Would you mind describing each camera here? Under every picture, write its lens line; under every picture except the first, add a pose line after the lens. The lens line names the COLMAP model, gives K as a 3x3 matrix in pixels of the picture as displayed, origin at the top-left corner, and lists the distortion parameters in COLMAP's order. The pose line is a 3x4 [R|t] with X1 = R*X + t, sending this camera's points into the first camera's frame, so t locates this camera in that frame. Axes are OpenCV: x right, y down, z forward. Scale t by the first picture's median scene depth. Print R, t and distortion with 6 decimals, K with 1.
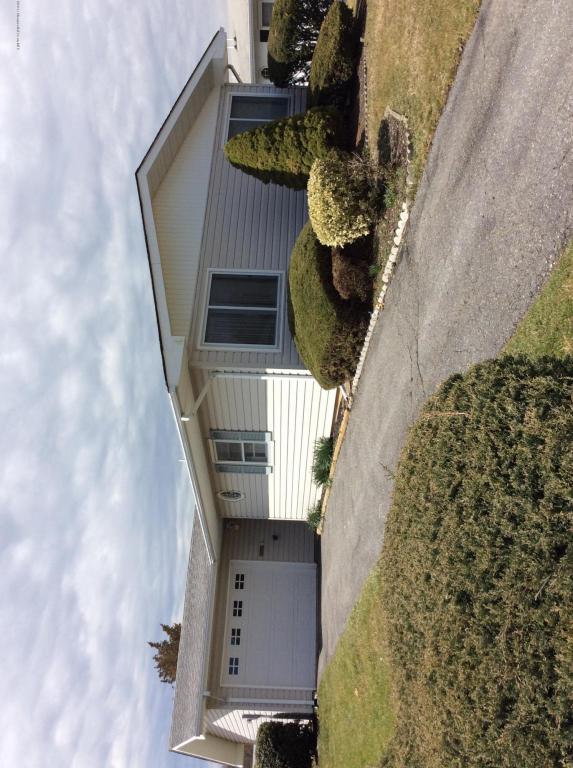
lens RADIAL K [[696.2, 0, 286.5], [0, 696.2, 384.0], [0, 0, 1]] dist [0.133621, -0.221912]
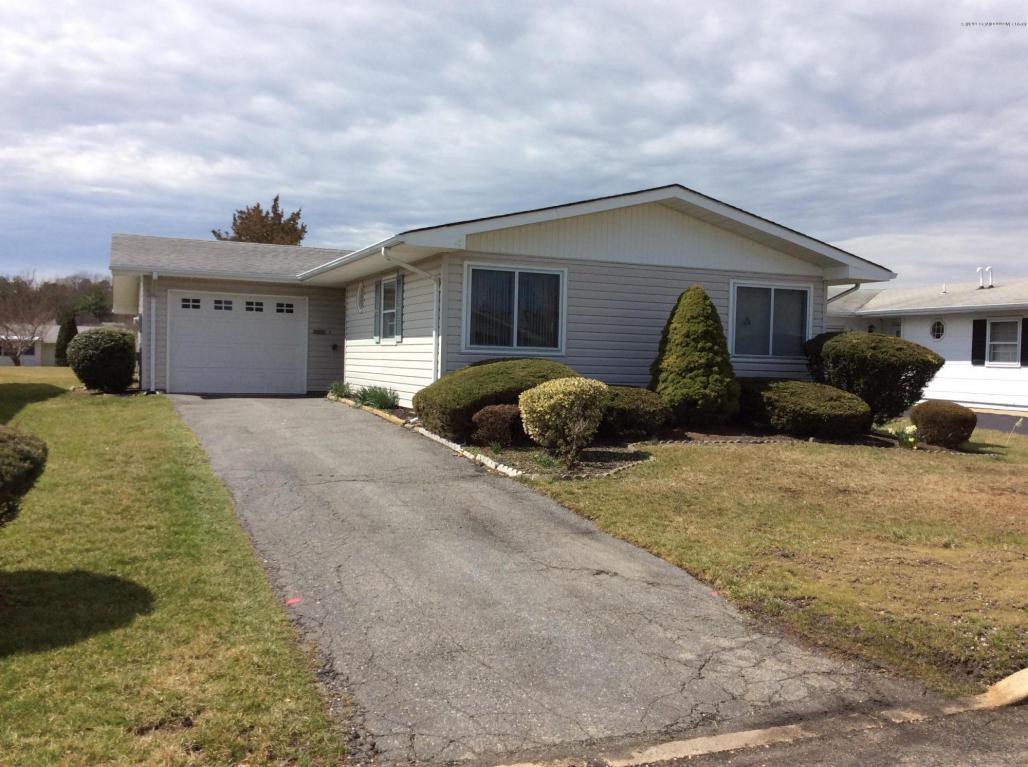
lens RADIAL K [[931.9, 0, 516.4], [0, 931.9, 379.2], [0, 0, 1]] dist [0.133621, -0.221912]
pose [[0.009790, 0.999749, 0.020145, 0.003886], [-0.987553, 0.006504, 0.157150, -0.271225], [0.156980, -0.021433, 0.987369, -0.189112]]
